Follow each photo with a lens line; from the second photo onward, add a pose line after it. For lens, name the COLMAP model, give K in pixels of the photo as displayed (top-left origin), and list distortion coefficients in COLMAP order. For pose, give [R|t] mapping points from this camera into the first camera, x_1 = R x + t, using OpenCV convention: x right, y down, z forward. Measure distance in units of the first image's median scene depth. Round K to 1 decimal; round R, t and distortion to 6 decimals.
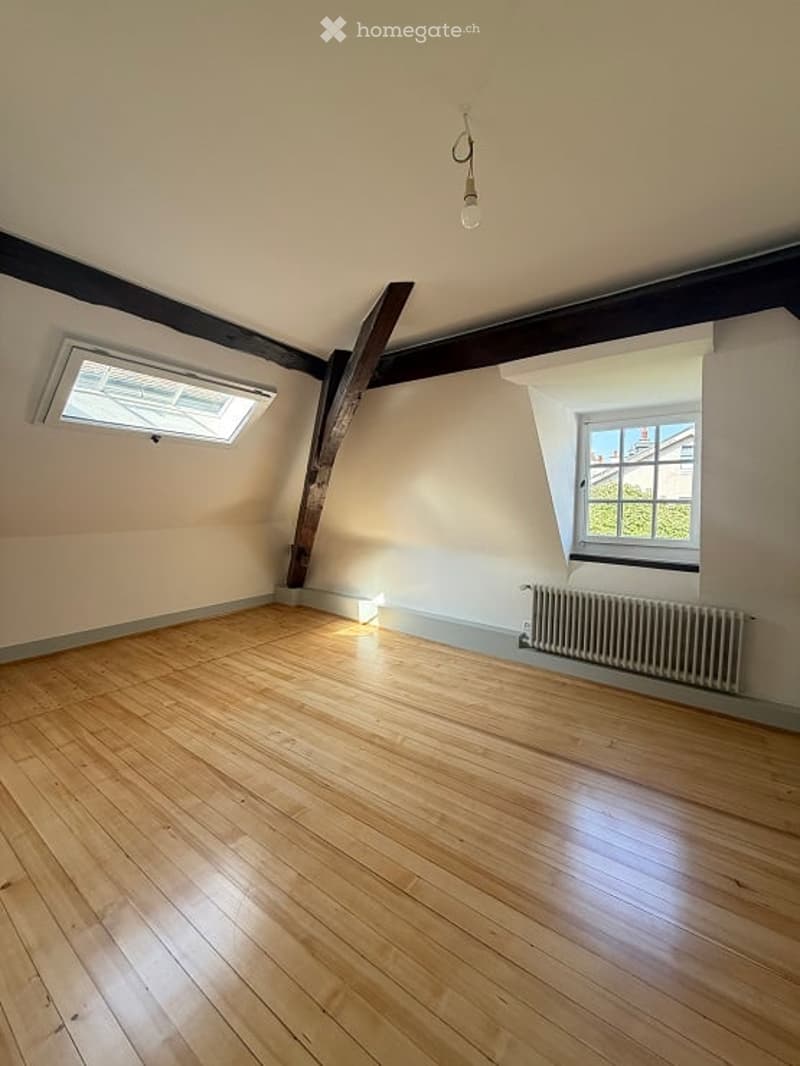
lens RADIAL K [[428.5, 0, 400.0], [0, 428.5, 533.0], [0, 0, 1]] dist [0.000910, 0.000124]
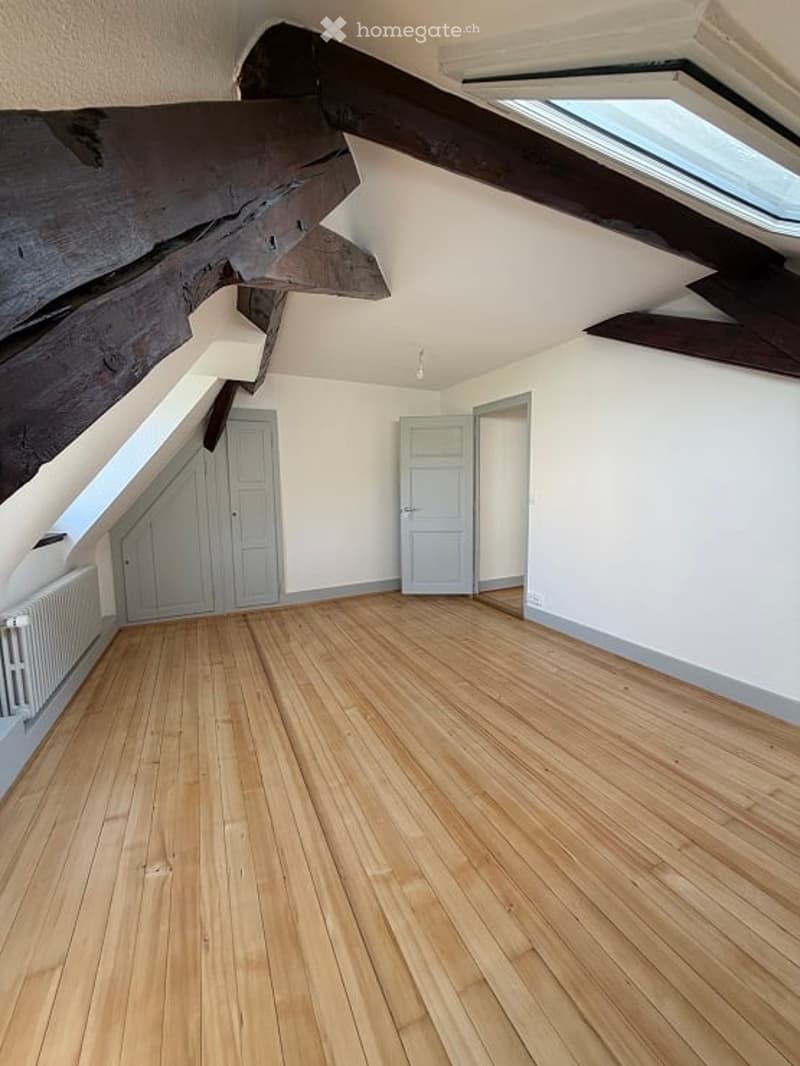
lens RADIAL K [[428.5, 0, 400.0], [0, 428.5, 533.0], [0, 0, 1]] dist [0.000910, 0.000124]
pose [[-0.874319, -0.060209, 0.481603, -0.511258], [0.028909, 0.984054, 0.175507, -0.082381], [-0.484490, 0.167372, -0.858636, 1.595223]]
